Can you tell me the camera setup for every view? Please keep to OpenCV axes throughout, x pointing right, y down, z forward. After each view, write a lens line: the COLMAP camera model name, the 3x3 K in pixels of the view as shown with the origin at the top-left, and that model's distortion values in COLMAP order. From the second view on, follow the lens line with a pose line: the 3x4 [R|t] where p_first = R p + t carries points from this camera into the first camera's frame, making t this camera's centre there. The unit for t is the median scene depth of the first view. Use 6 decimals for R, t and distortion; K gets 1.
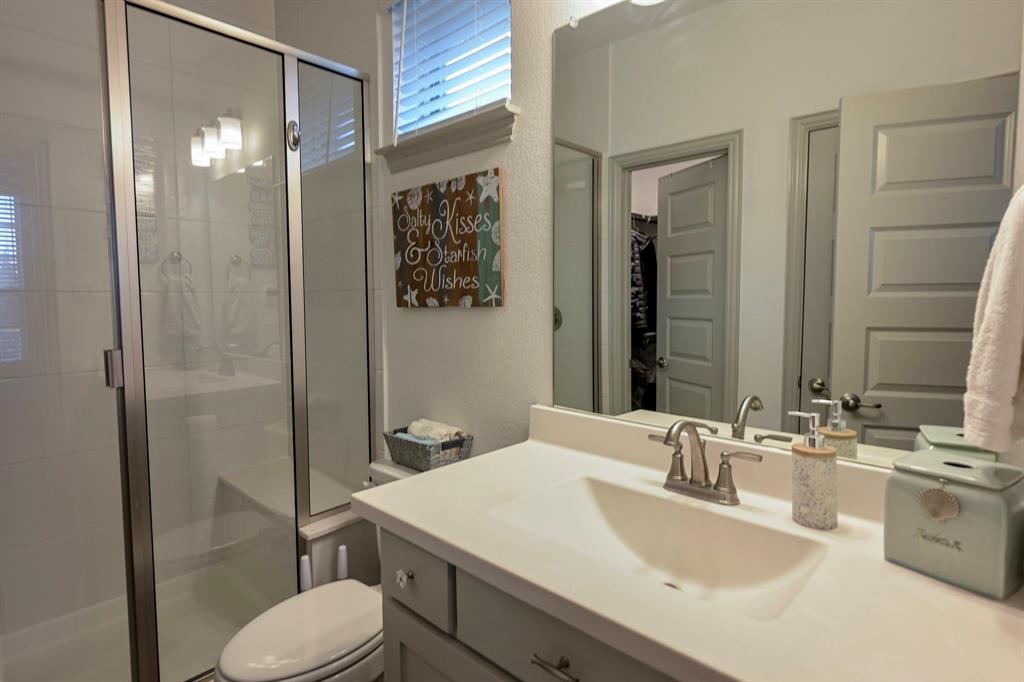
lens RADIAL K [[516.0, 0, 516.8], [0, 516.0, 337.6], [0, 0, 1]] dist [0.006225, 0.000483]
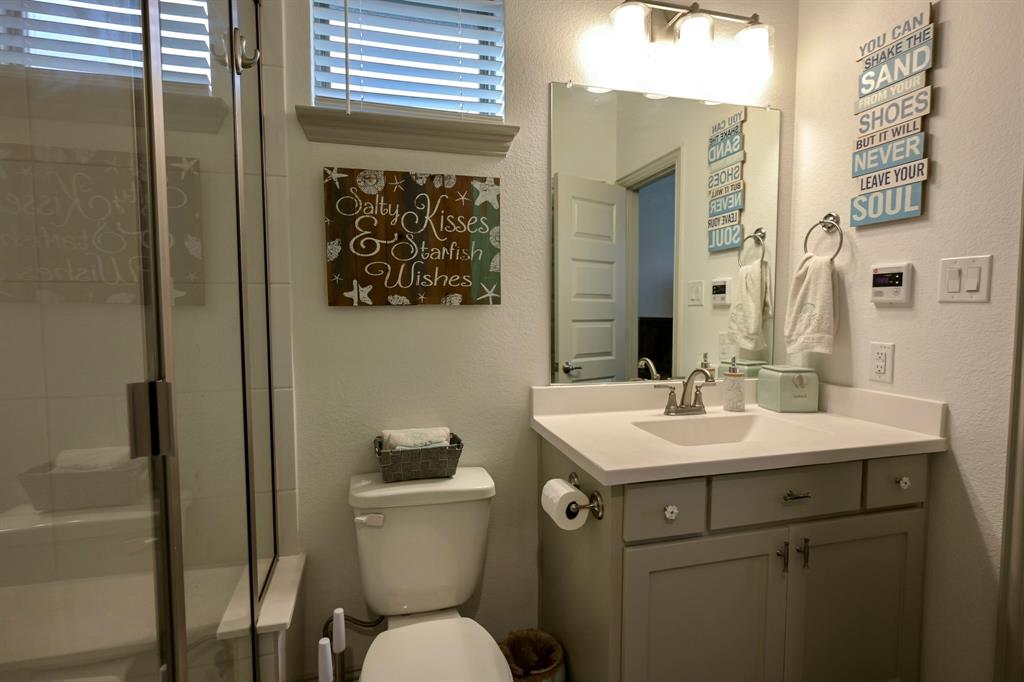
lens RADIAL K [[493.2, 0, 505.6], [0, 493.2, 341.8], [0, 0, 1]] dist [-0.005476, 0.003190]
pose [[0.549886, -0.055521, 0.833392, -0.819306], [0.060356, 0.997821, 0.026651, -0.006620], [-0.833056, 0.035645, 0.552039, 0.371267]]
